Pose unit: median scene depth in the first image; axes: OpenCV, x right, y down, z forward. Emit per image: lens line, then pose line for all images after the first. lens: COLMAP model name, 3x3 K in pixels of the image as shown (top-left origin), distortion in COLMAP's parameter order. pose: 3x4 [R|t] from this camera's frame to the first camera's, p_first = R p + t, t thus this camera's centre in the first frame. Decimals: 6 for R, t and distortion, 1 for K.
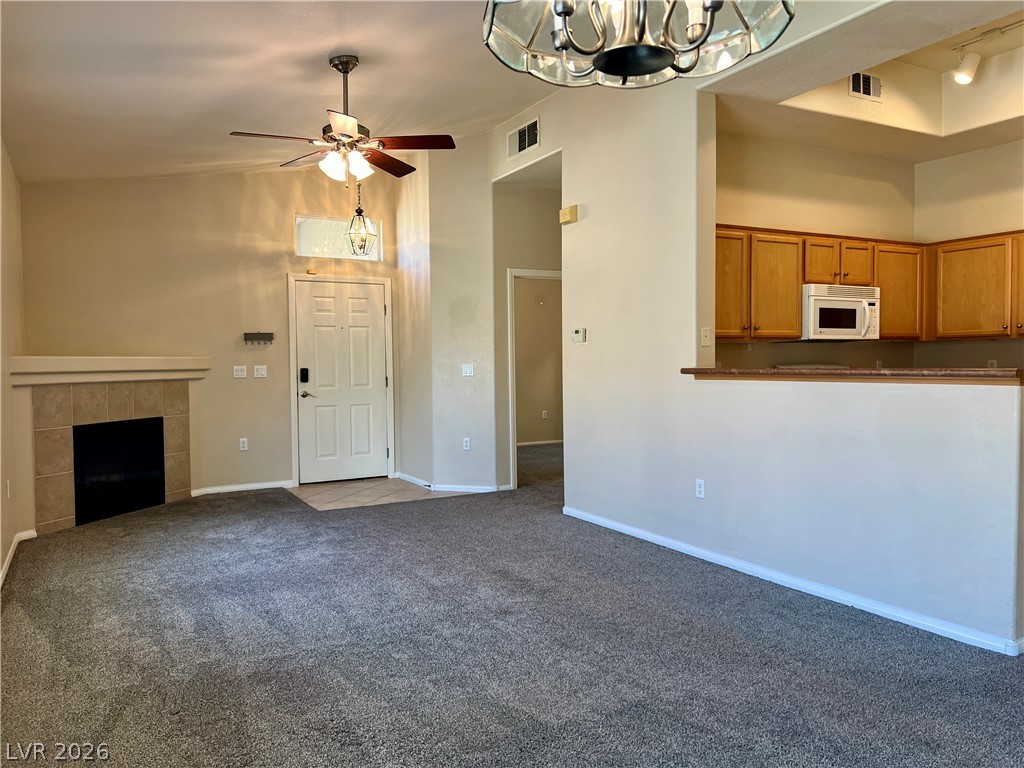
lens RADIAL K [[768.0, 0, 512.0], [0, 768.0, 384.0], [0, 0, 1]] dist [0.009761, 0.004285]
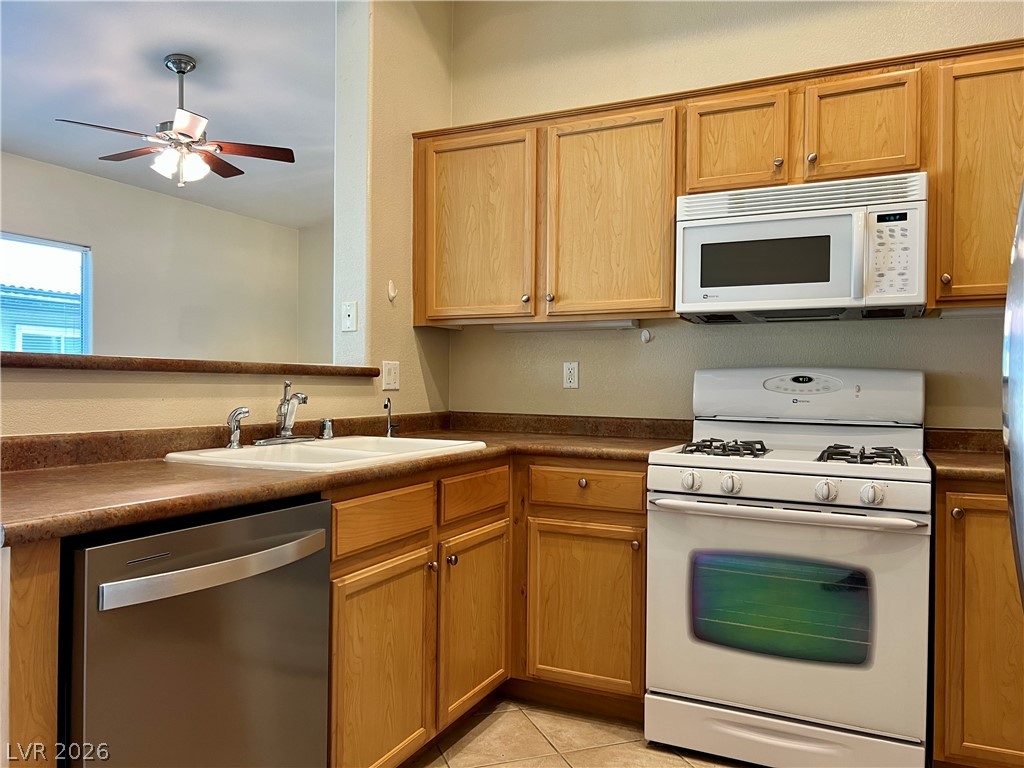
lens RADIAL K [[757.6, 0, 511.7], [0, 757.6, 404.1], [0, 0, 1]] dist [0.001236, -0.045435]
pose [[0.558799, 0.039252, -0.828373, 0.697599], [-0.041660, 0.998947, 0.019231, -0.005613], [0.828256, 0.023764, 0.559846, 0.626207]]
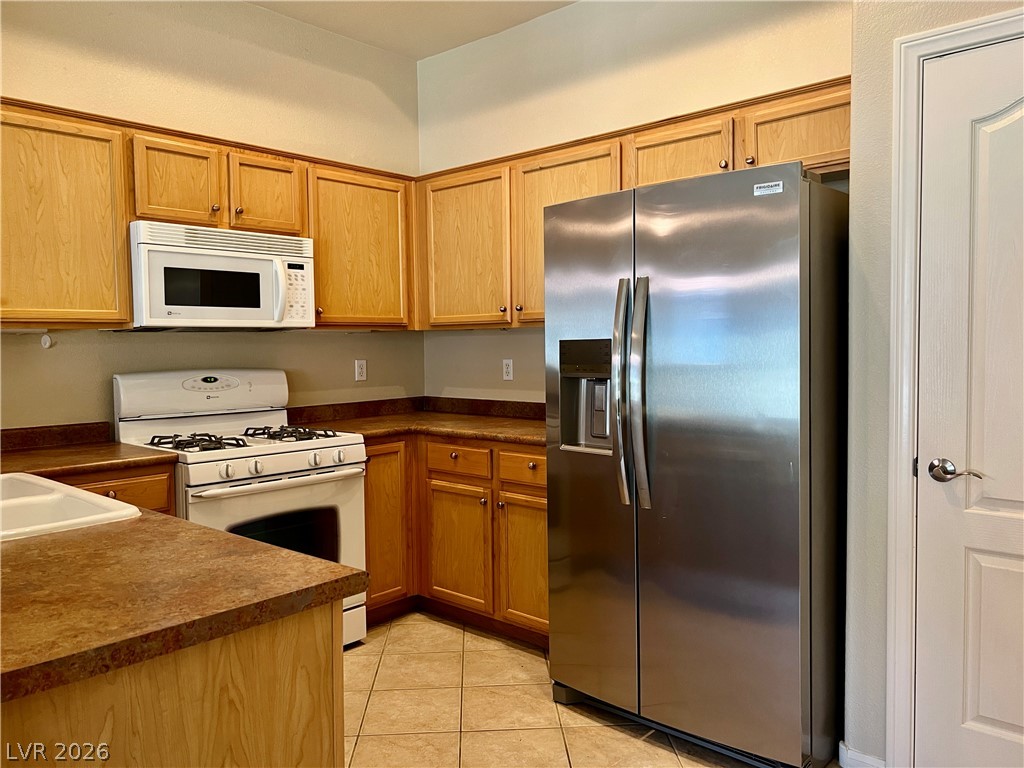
lens RADIAL K [[764.8, 0, 512.0], [0, 764.8, 384.0], [0, 0, 1]] dist [0.007494, -0.059566]
pose [[0.944086, -0.015570, 0.329331, 0.436703], [0.009381, 0.999748, 0.020372, -0.025658], [-0.329566, -0.016143, 0.943995, 0.405810]]
